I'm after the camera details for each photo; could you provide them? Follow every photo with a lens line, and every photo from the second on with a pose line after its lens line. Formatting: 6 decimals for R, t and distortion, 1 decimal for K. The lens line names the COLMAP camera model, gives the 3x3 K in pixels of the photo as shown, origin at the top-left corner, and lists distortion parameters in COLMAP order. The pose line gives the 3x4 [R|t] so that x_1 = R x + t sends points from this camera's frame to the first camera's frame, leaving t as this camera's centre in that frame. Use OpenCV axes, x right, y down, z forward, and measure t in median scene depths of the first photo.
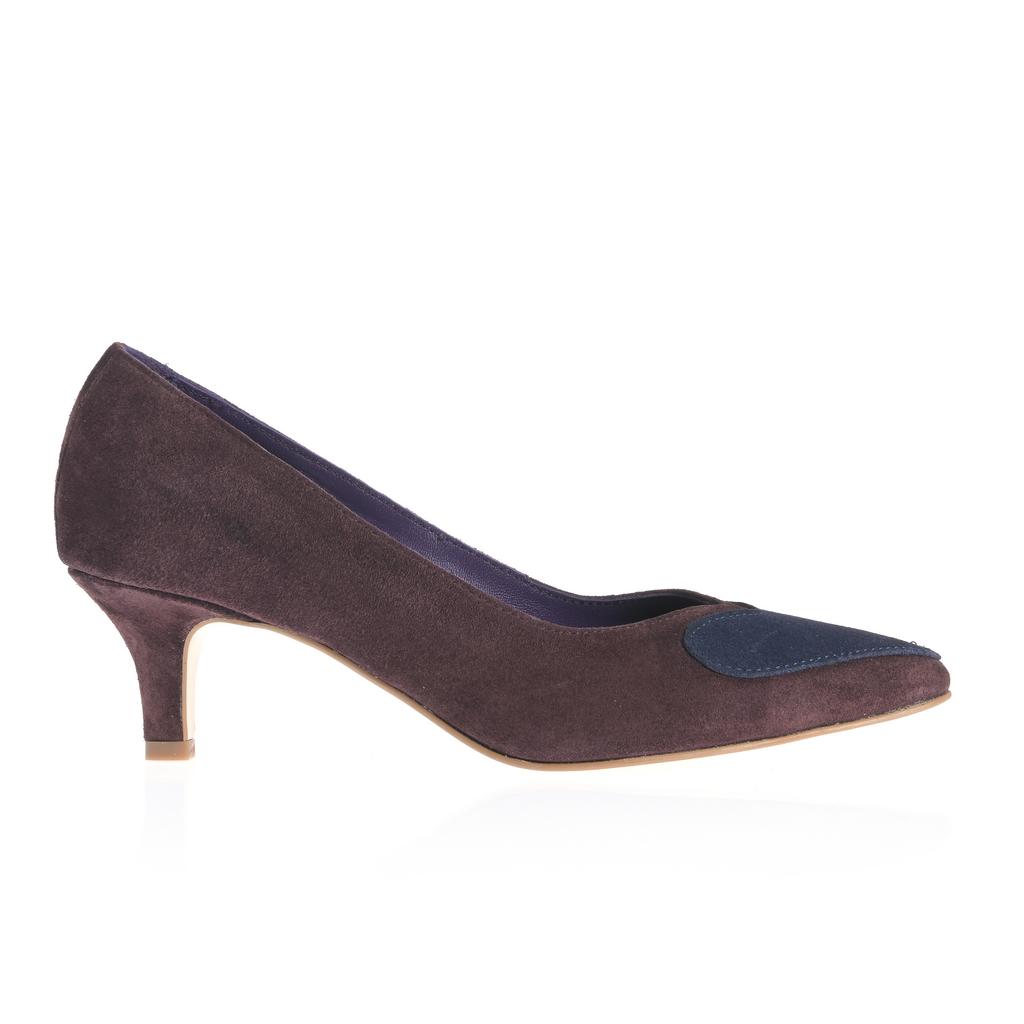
lens RADIAL K [[3047.3, 0, 511.3], [0, 3047.3, 509.8], [0, 0, 1]] dist [0.077656, 0.000000]
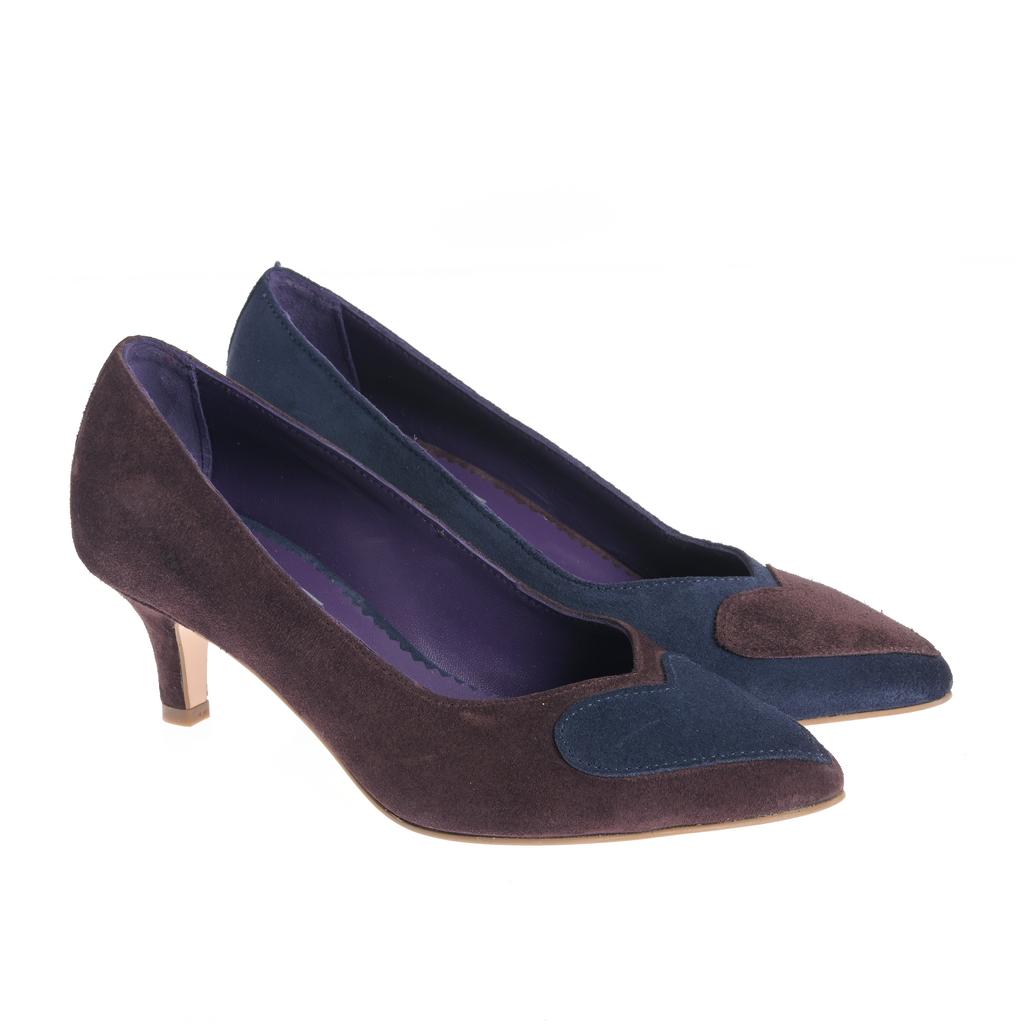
lens RADIAL K [[3331.7, 0, 512.8], [0, 3331.7, 514.5], [0, 0, 1]] dist [0.105343, 0.000000]
pose [[0.890421, 0.136190, -0.434284, 0.516107], [0.005850, 0.950679, 0.310123, -0.367535], [0.455100, -0.278680, 0.845708, 0.078085]]
